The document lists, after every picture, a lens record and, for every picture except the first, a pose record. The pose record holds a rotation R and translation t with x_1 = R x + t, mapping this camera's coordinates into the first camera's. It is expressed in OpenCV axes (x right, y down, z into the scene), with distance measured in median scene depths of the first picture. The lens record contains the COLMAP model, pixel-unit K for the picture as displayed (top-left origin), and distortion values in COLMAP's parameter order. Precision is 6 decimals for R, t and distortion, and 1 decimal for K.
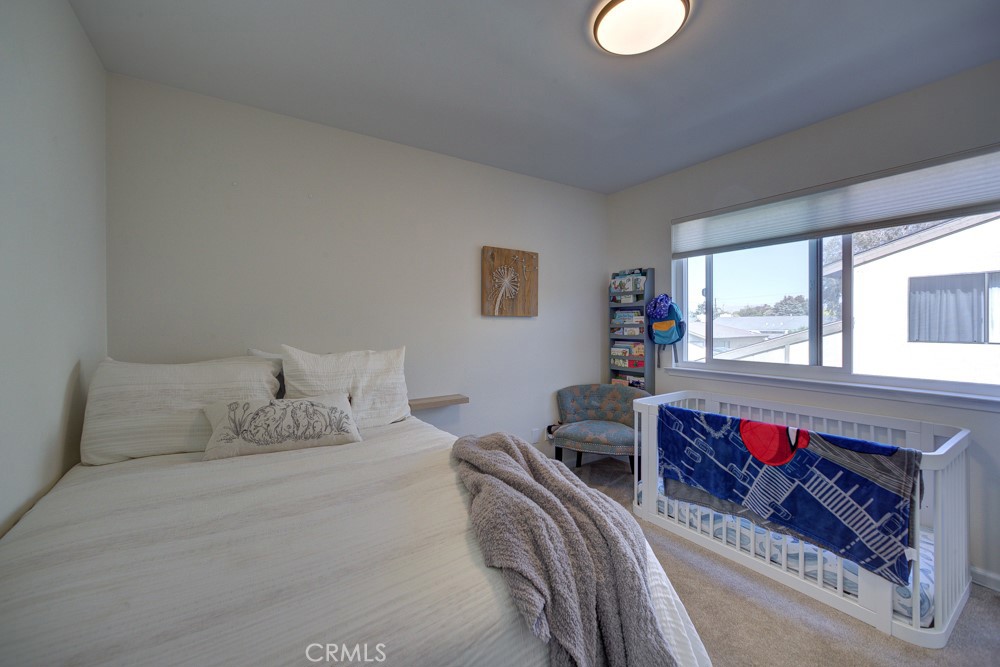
lens RADIAL K [[394.4, 0, 496.4], [0, 394.4, 329.5], [0, 0, 1]] dist [-0.015907, 0.000500]
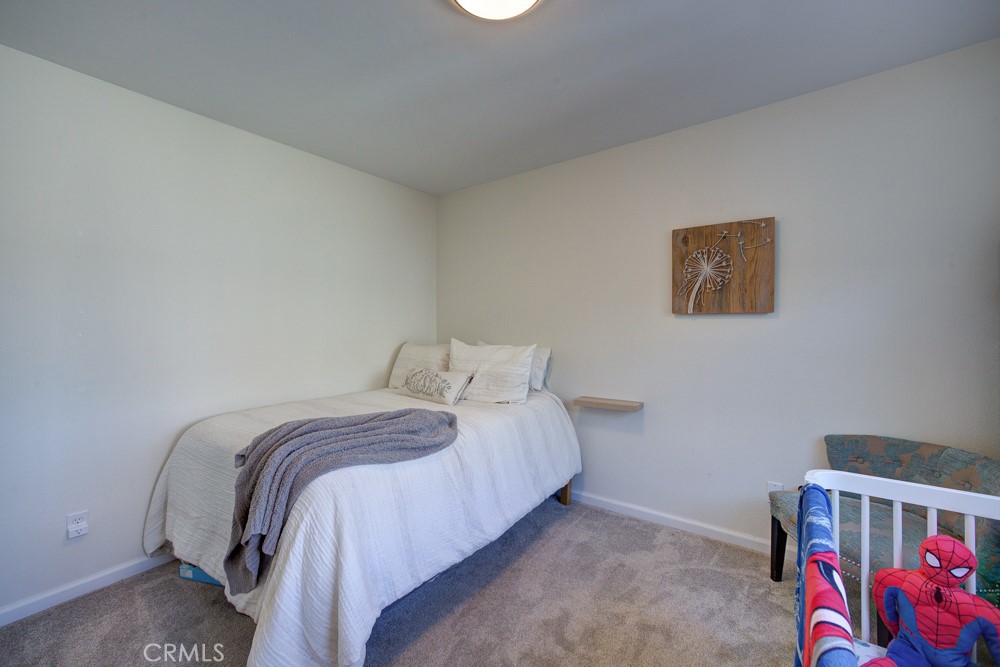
lens RADIAL K [[394.4, 0, 495.7], [0, 394.4, 318.0], [0, 0, 1]] dist [-0.015907, 0.000500]
pose [[0.335744, -0.007010, -0.941927, 0.615666], [-0.002624, 0.999961, -0.008378, -0.018314], [0.941950, 0.005284, 0.335713, 0.367195]]
